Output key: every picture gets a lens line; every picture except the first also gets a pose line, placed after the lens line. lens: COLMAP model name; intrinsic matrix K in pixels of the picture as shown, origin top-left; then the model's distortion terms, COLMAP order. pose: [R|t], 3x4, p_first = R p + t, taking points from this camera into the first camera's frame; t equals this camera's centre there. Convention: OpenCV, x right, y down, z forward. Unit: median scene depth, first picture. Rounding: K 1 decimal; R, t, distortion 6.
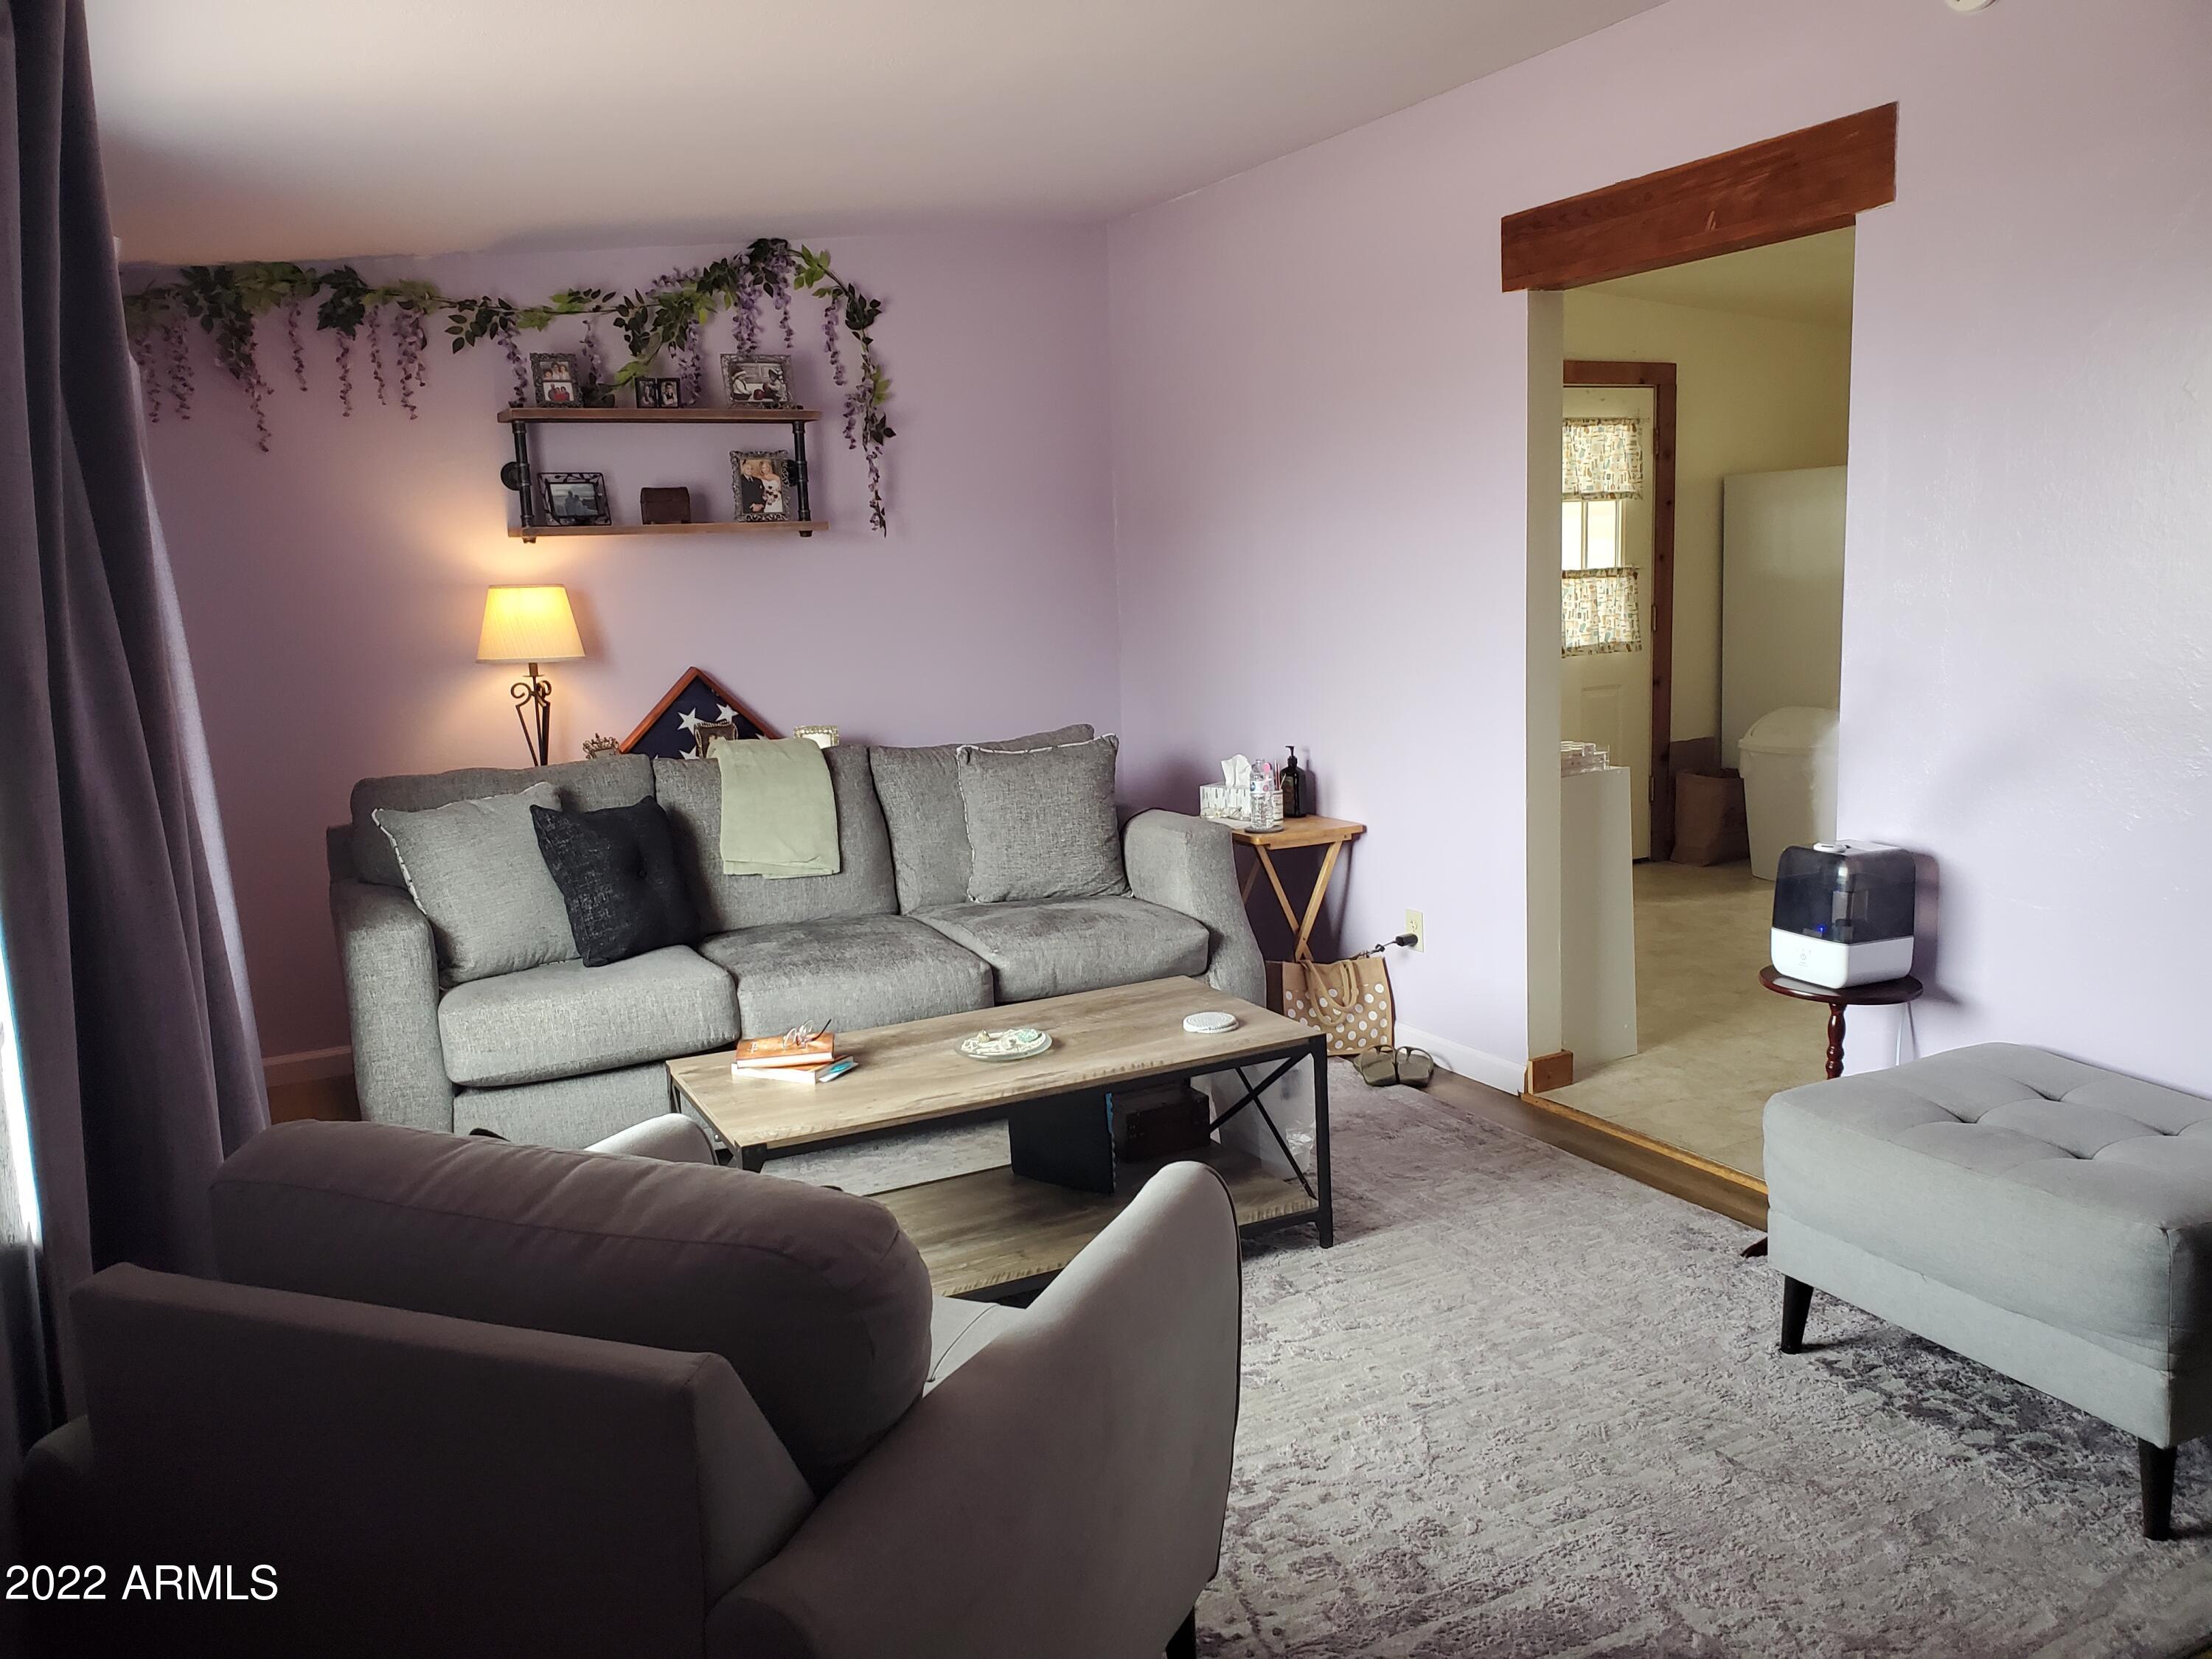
lens RADIAL K [[1714.5, 0, 1111.4], [0, 1714.5, 817.5], [0, 0, 1]] dist [0.065811, -0.009442]
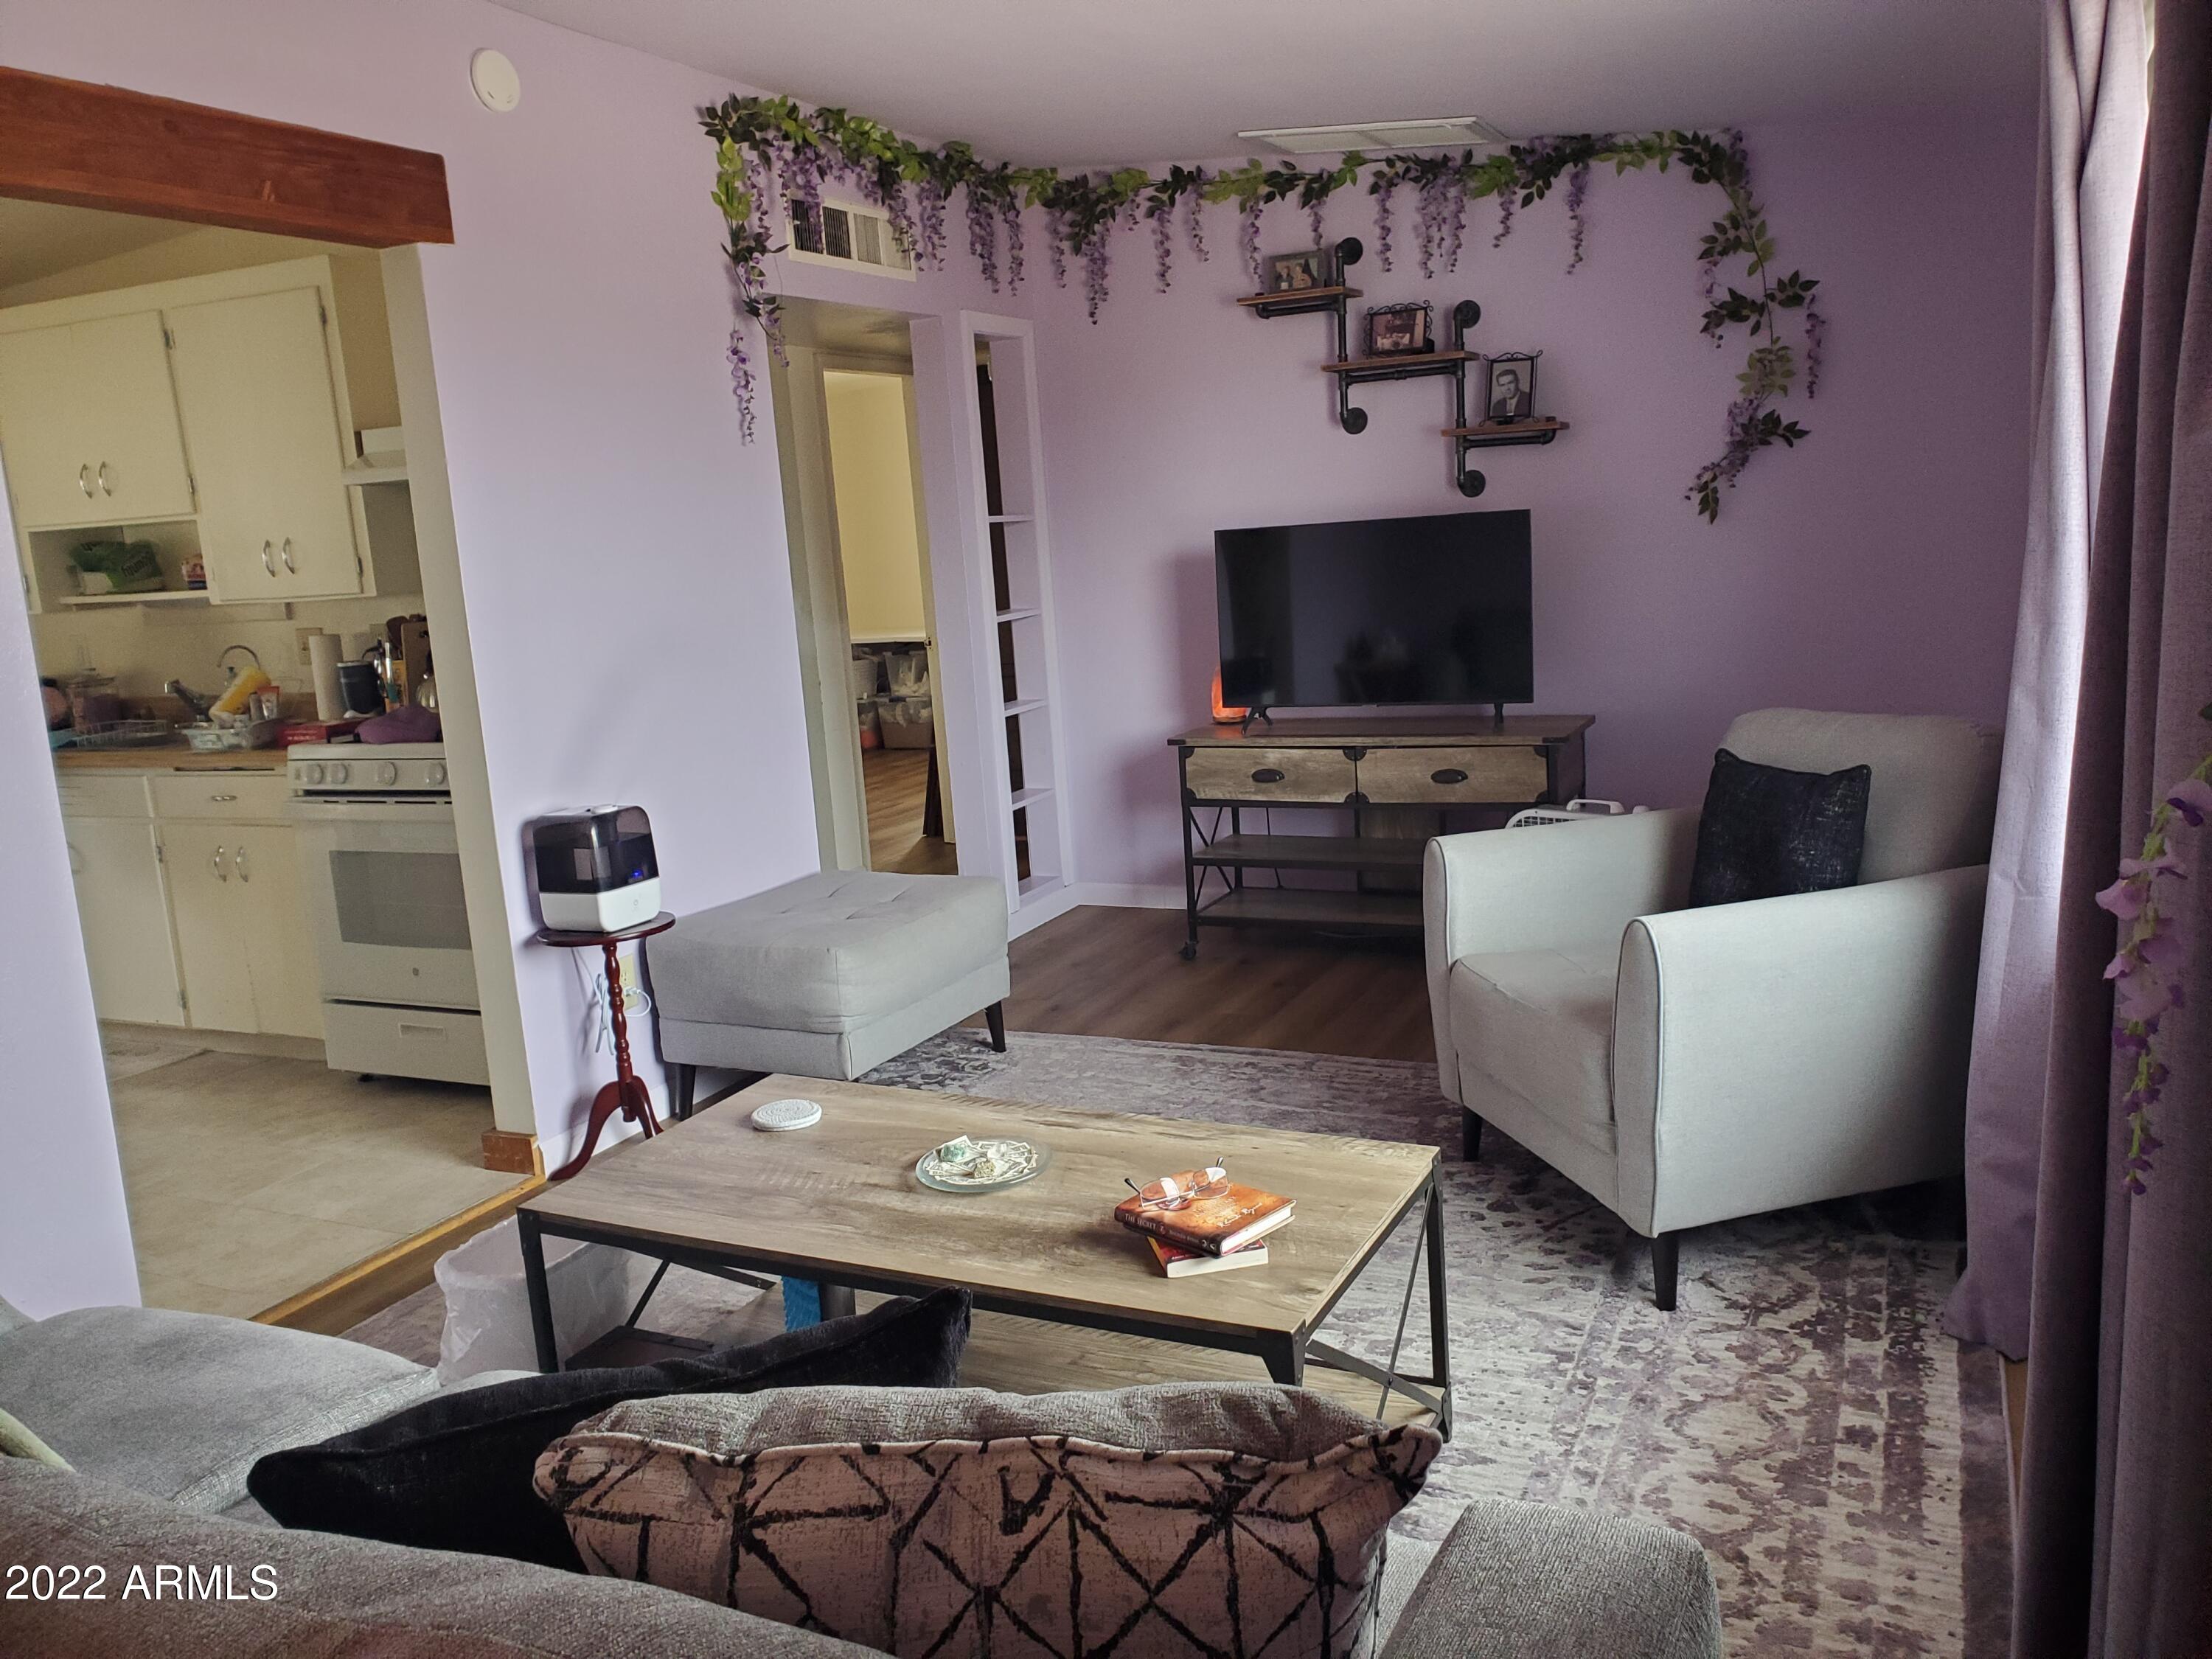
lens RADIAL K [[1711.4, 0, 1134.0], [0, 1711.4, 858.8], [0, 0, 1]] dist [0.059816, -0.142641]
pose [[-0.608998, -0.077825, 0.789344, -0.664010], [0.203859, 0.946386, 0.250590, -0.158052], [-0.766526, 0.313524, -0.560482, 1.318492]]
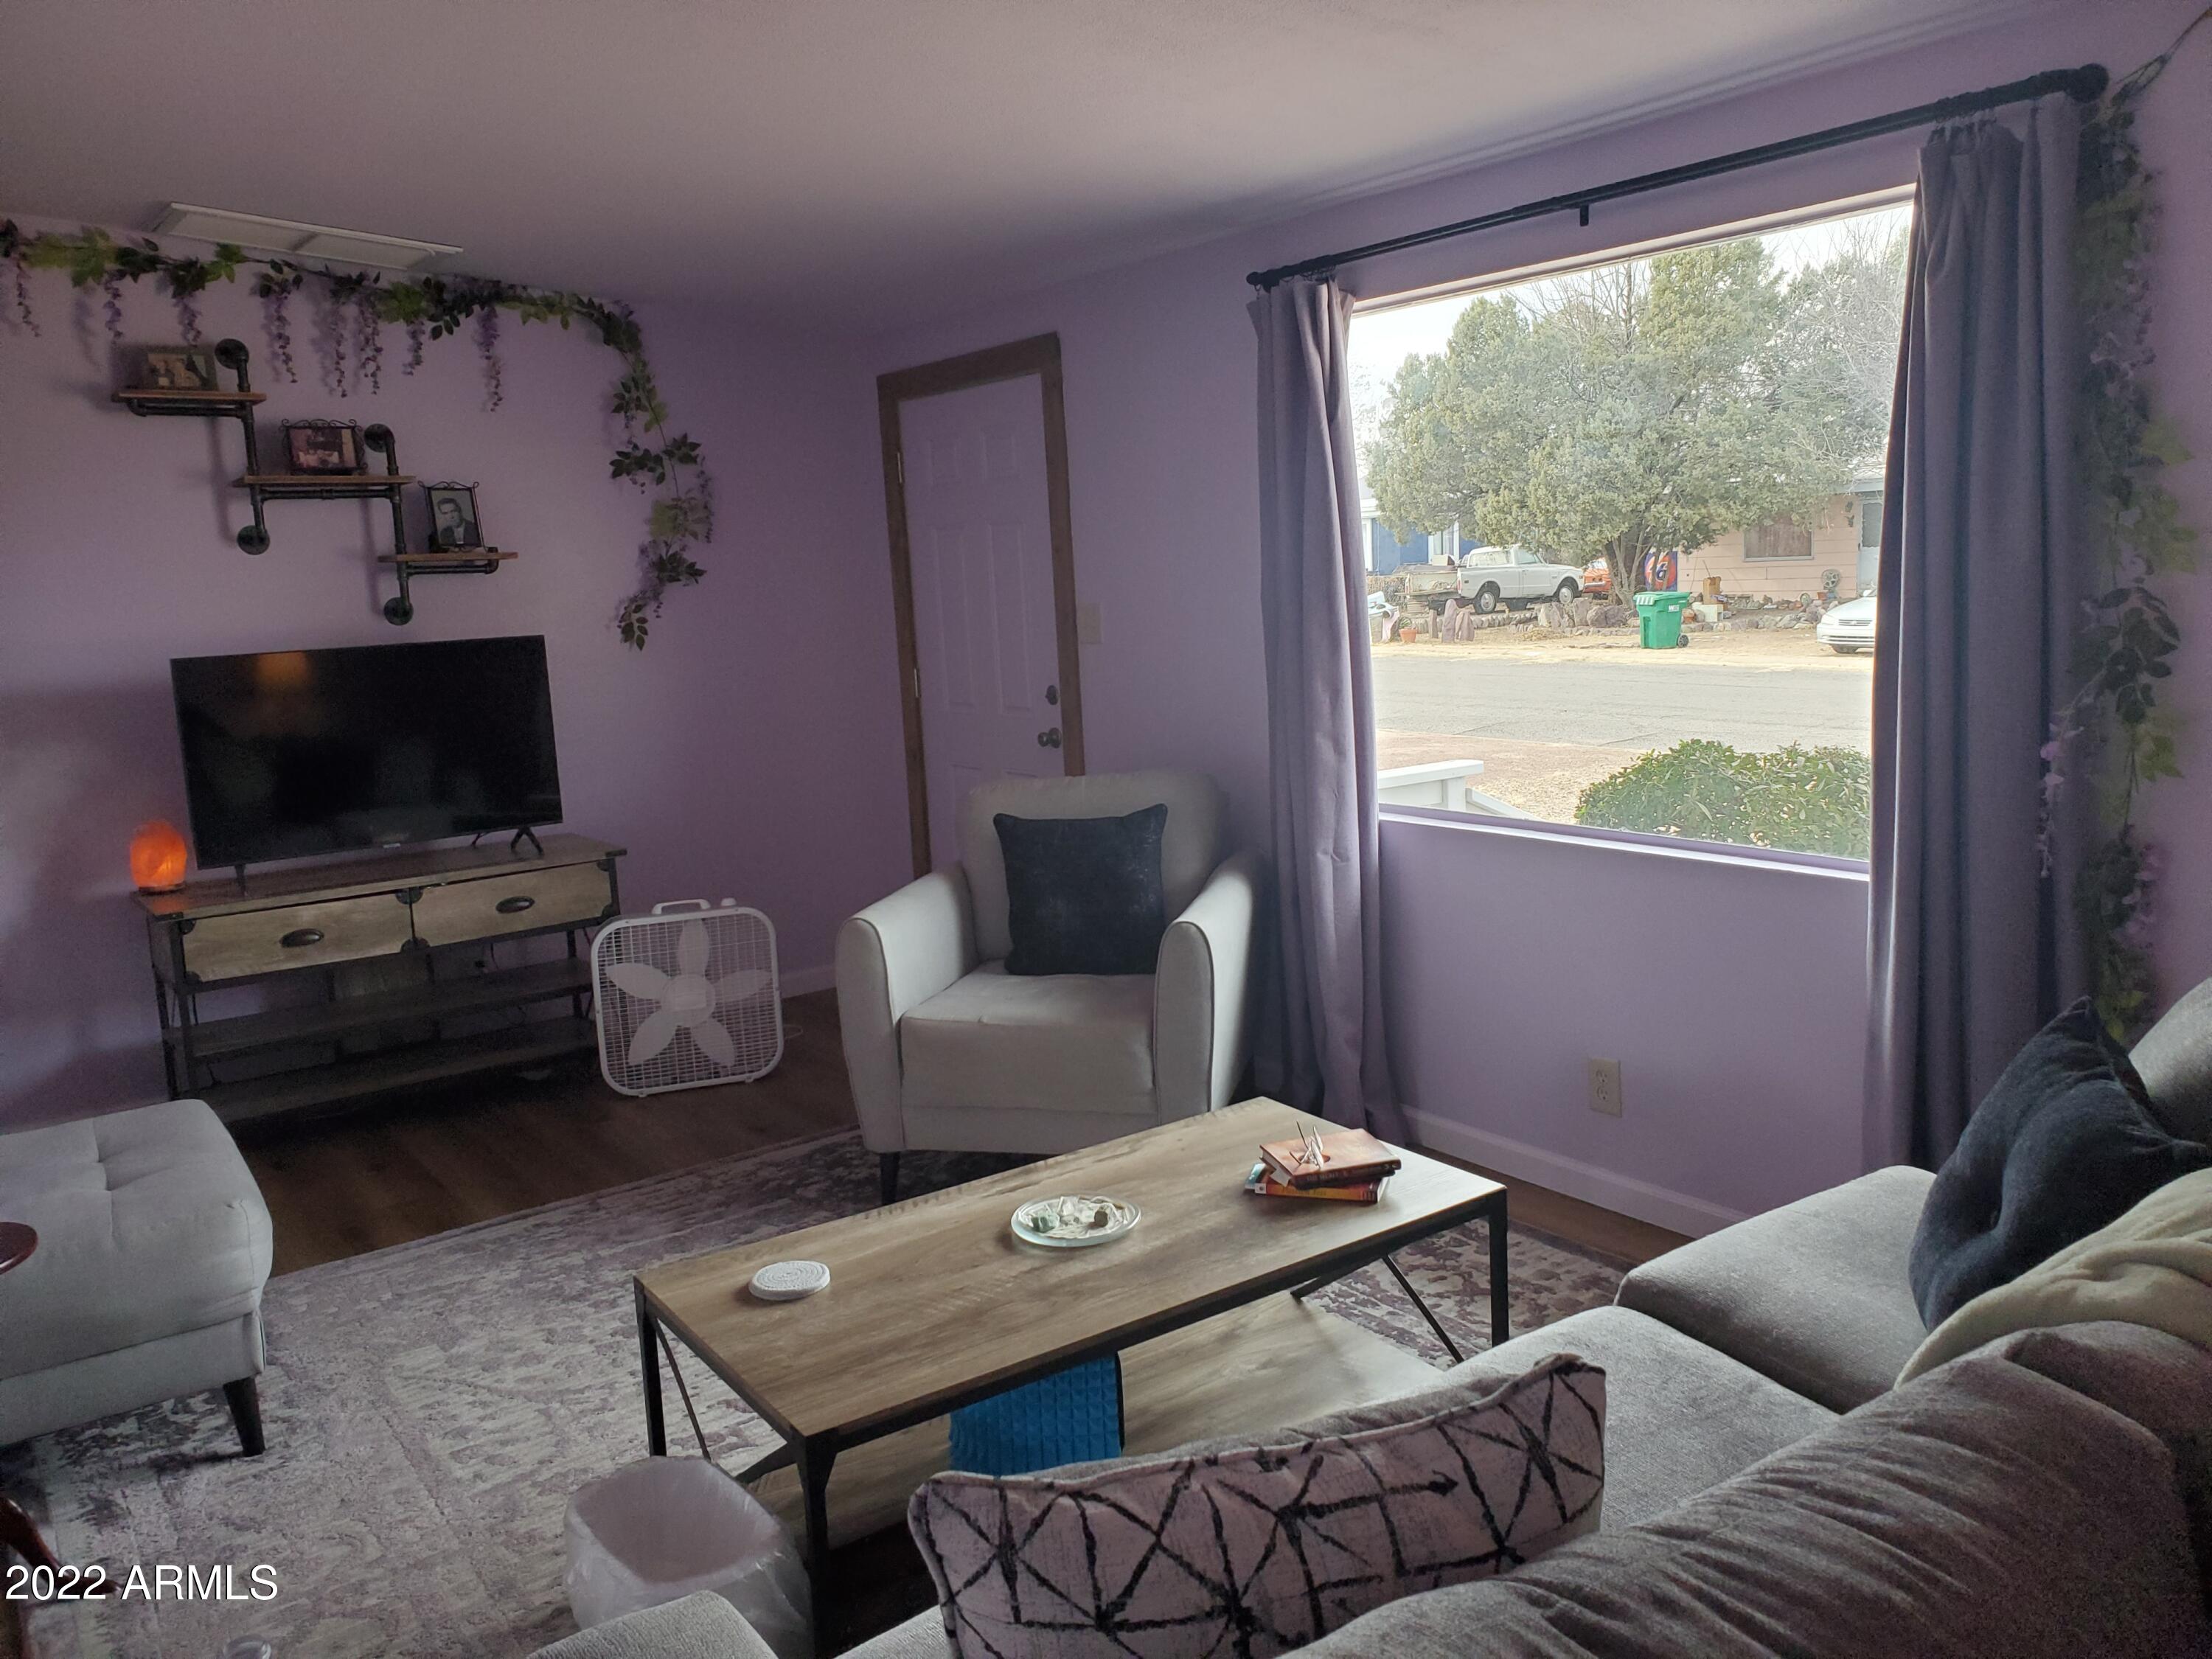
lens RADIAL K [[1714.5, 0, 1111.4], [0, 1714.5, 817.5], [0, 0, 1]] dist [0.065811, -0.009442]
pose [[-0.986071, 0.111424, -0.123488, -0.004772], [0.070263, 0.951998, 0.297931, -0.261392], [0.150757, 0.285104, -0.946566, 1.672036]]
